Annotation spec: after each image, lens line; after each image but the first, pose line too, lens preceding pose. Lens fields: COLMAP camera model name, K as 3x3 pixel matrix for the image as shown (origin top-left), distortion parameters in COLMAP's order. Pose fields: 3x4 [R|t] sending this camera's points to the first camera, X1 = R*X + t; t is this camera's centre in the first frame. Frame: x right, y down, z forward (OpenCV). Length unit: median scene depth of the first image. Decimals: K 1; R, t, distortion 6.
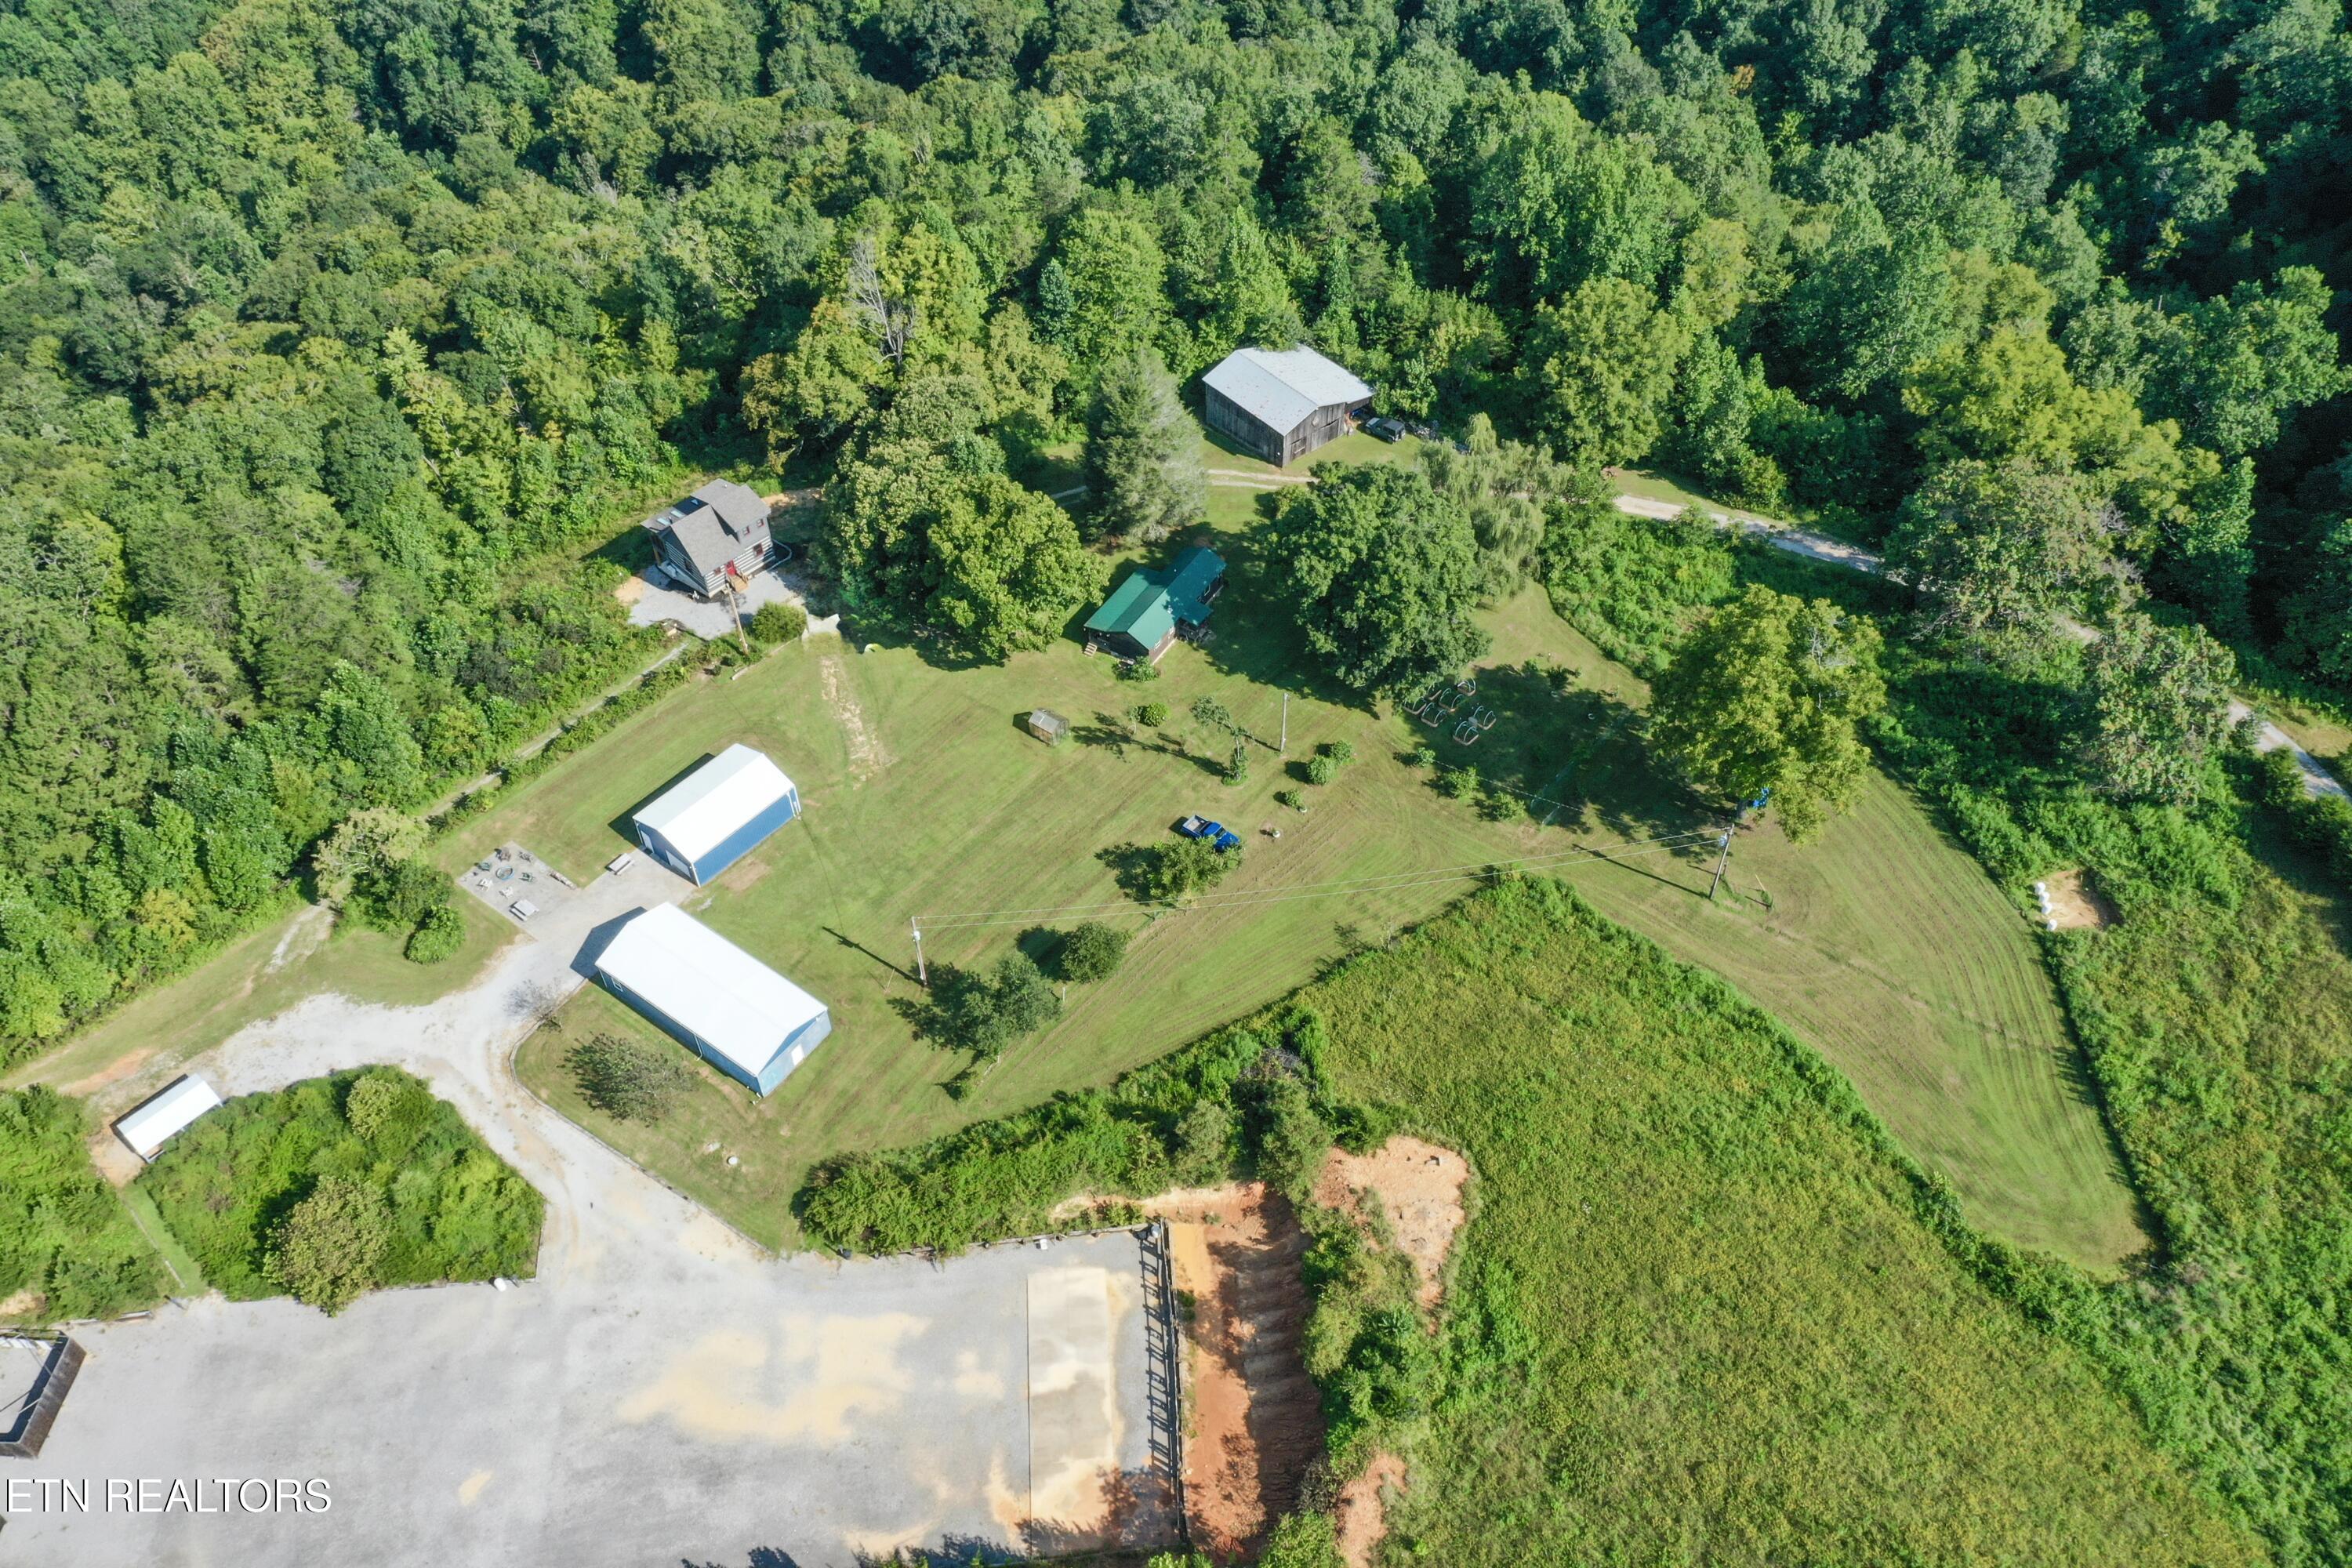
lens RADIAL K [[1868.1, 0, 1184.0], [0, 1868.1, 786.3], [0, 0, 1]] dist [-0.006633, 0.009052]
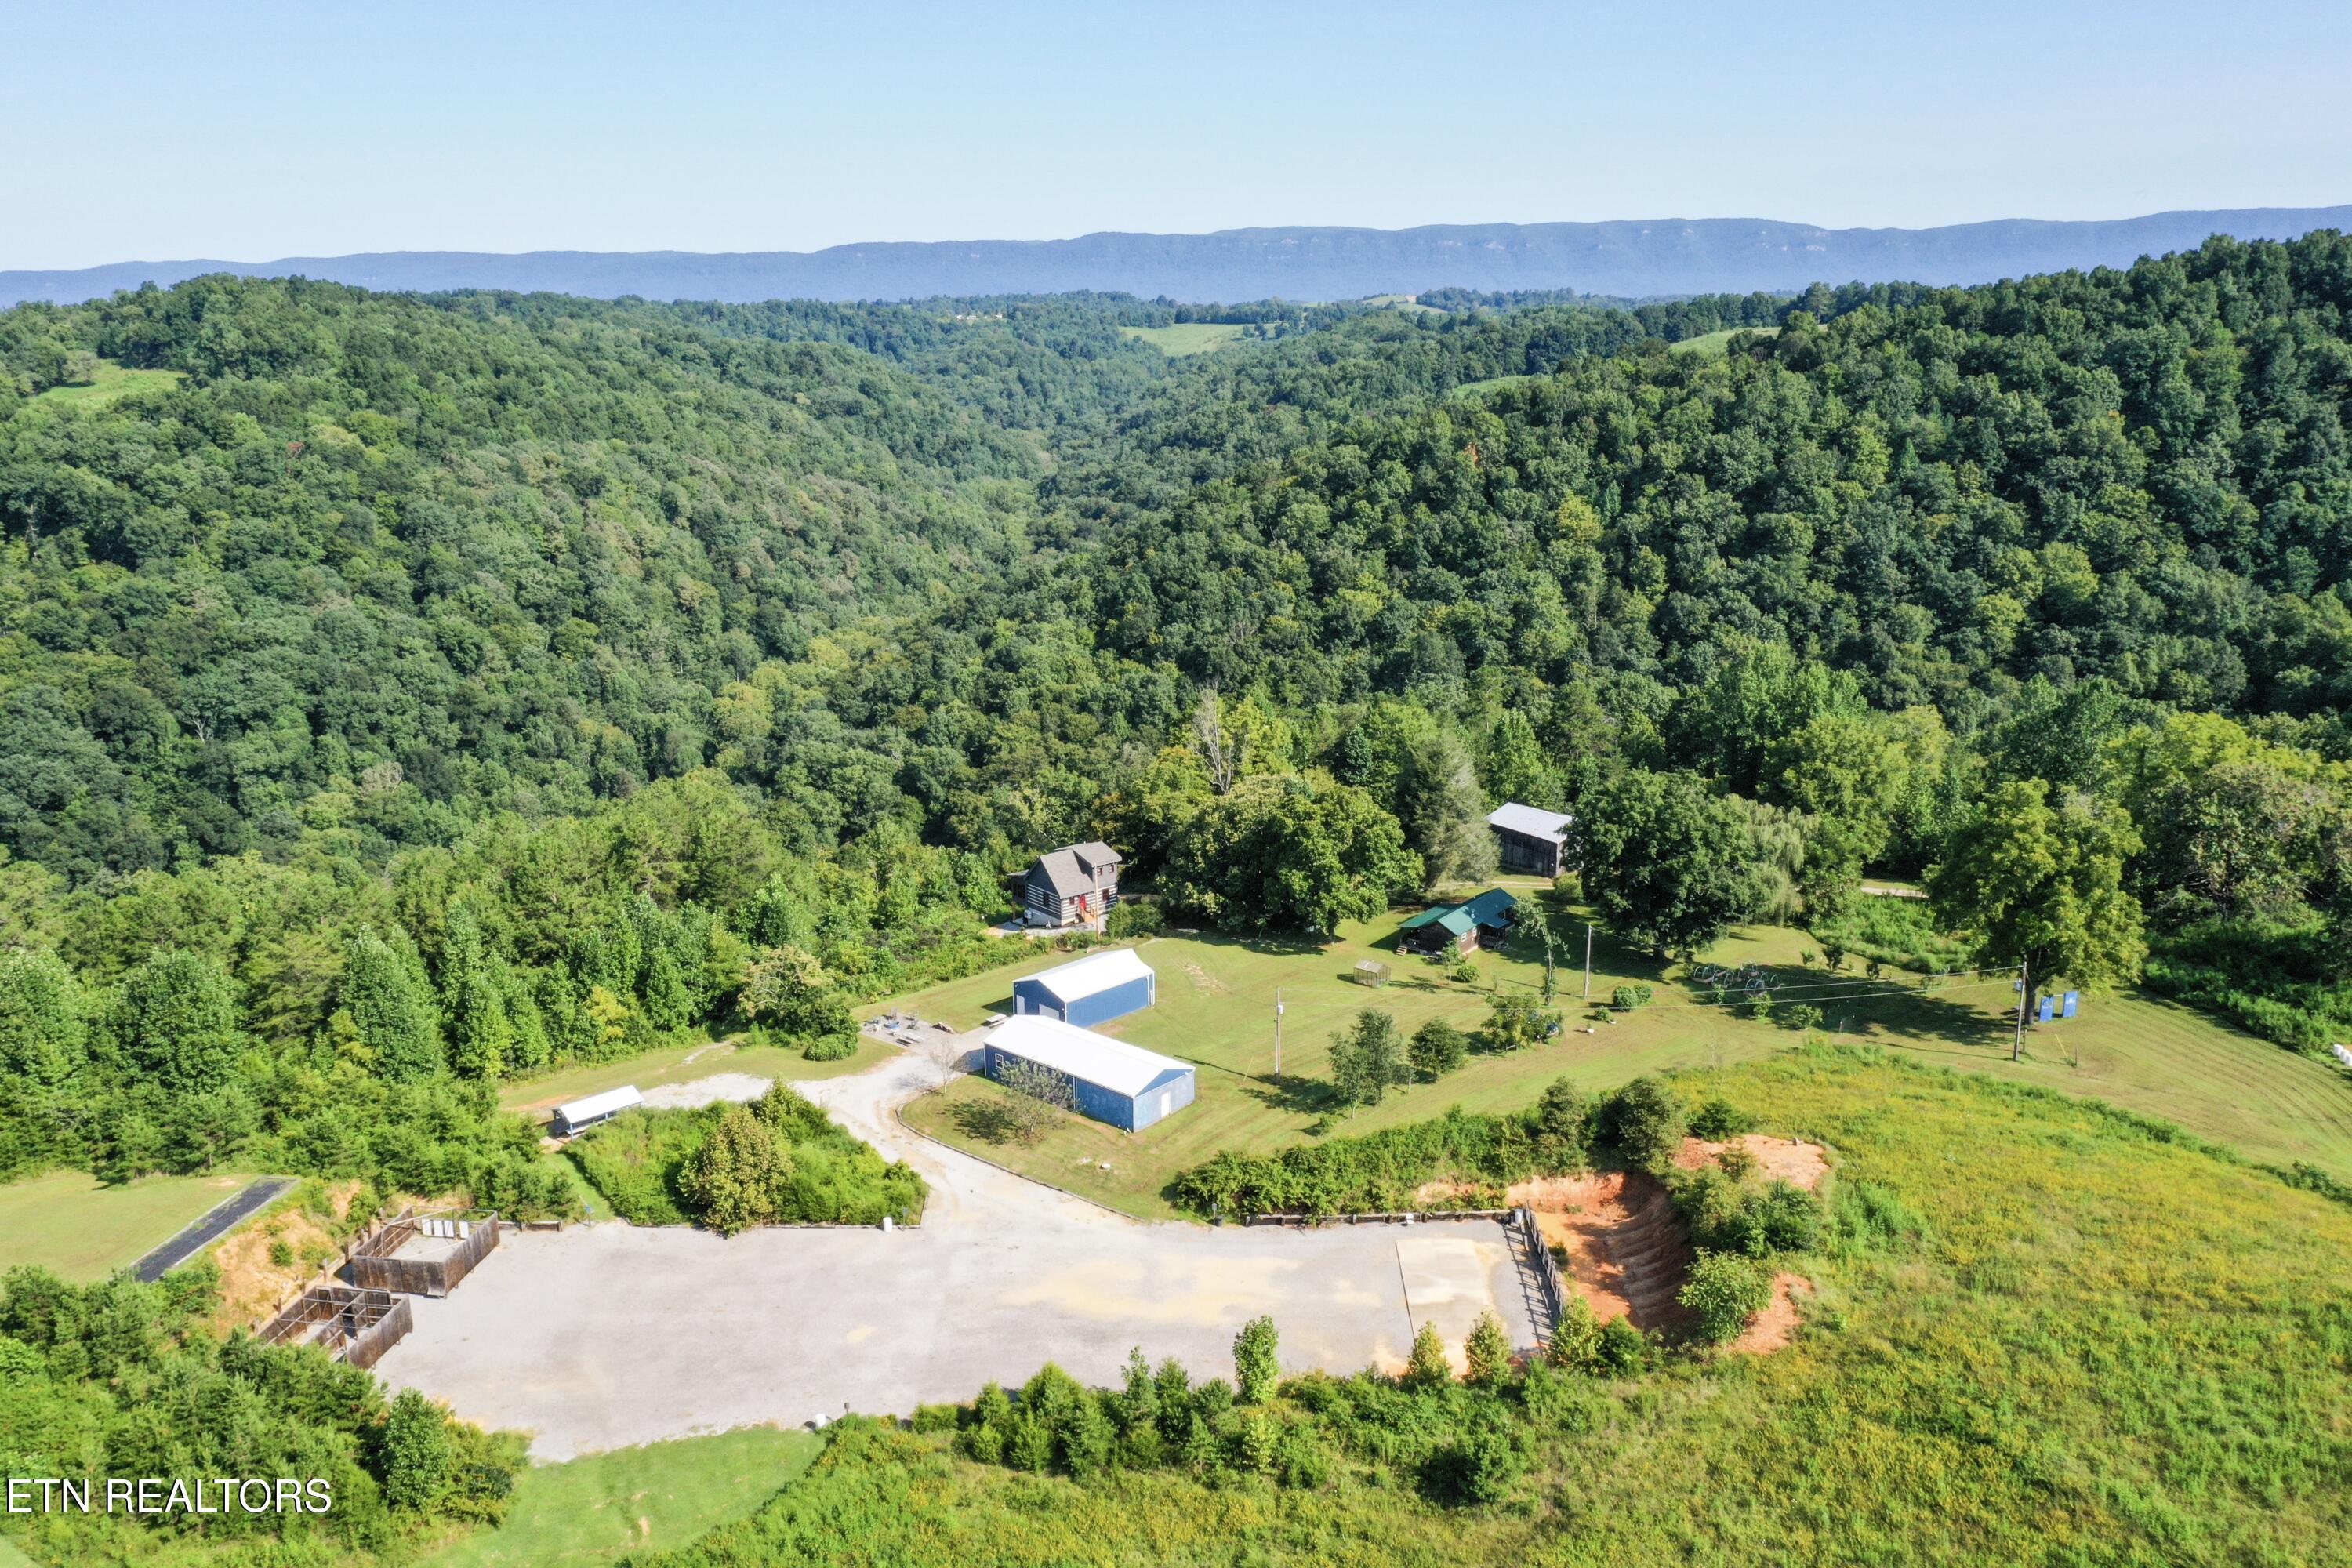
lens RADIAL K [[1868.1, 0, 1168.9], [0, 1868.1, 793.6], [0, 0, 1]] dist [-0.006633, 0.009052]
pose [[0.995940, 0.023777, -0.086827, -0.116701], [-0.067895, 0.831733, -0.551008, 0.592424], [0.059115, 0.554666, 0.829970, 0.007333]]
